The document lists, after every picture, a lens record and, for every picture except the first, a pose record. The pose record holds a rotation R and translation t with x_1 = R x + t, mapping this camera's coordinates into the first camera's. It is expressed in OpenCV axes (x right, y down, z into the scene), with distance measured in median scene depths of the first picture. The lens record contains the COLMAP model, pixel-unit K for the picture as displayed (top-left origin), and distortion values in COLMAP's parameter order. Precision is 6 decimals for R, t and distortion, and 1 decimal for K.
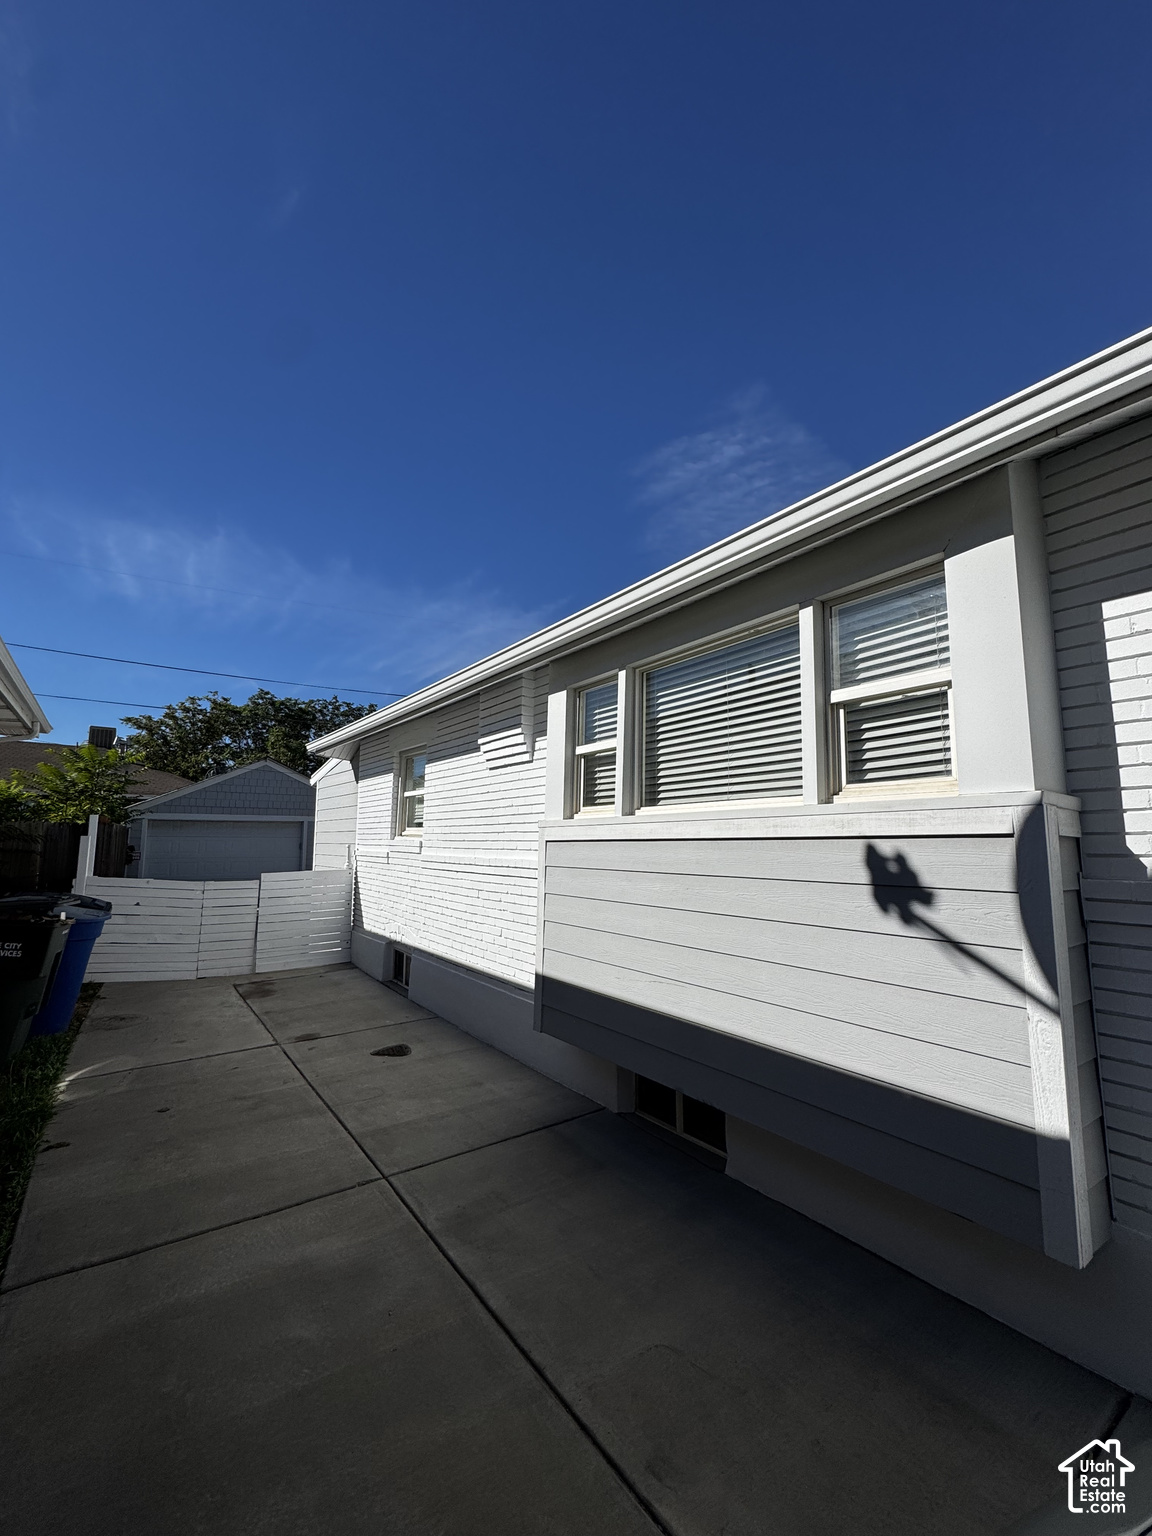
lens RADIAL K [[618.0, 0, 572.9], [0, 618.0, 772.4], [0, 0, 1]] dist [-0.000870, -0.000039]
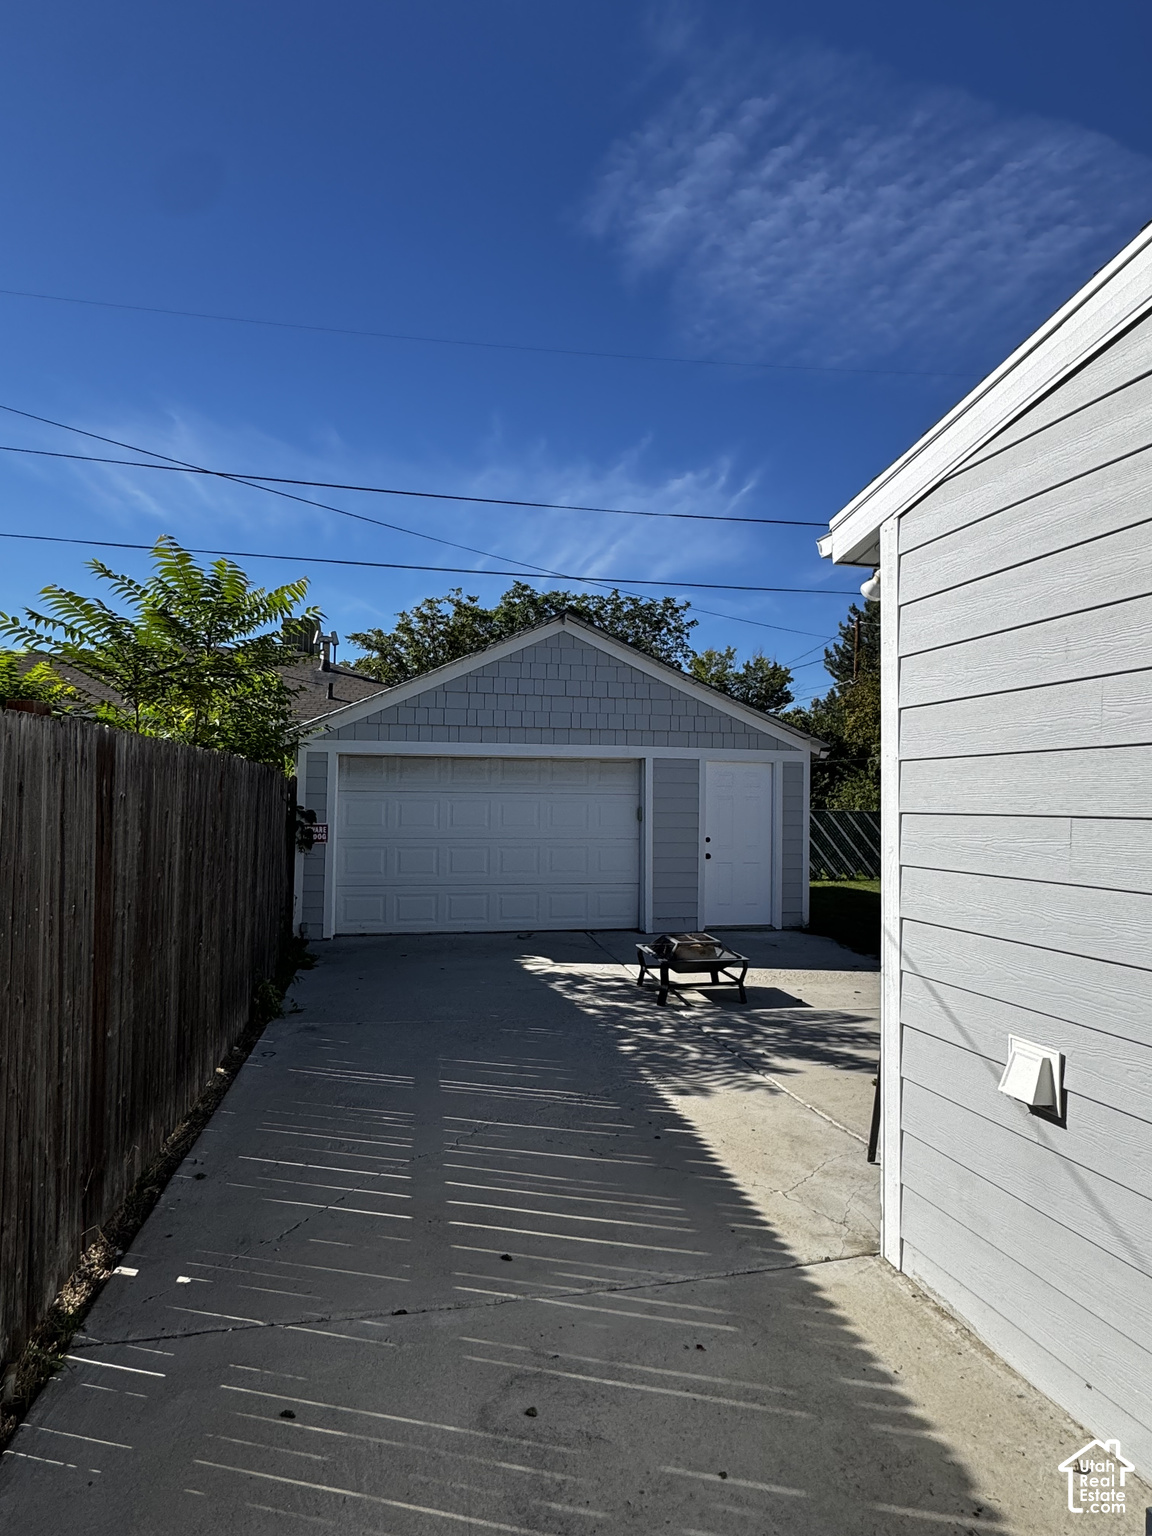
lens RADIAL K [[897.1, 0, 576.7], [0, 897.1, 771.1], [0, 0, 1]] dist [-0.000050, 0.000001]
pose [[0.920848, -0.006411, -0.389870, -0.067715], [0.033659, 0.997440, 0.063098, 0.013453], [0.388467, -0.071226, 0.918706, 0.116135]]
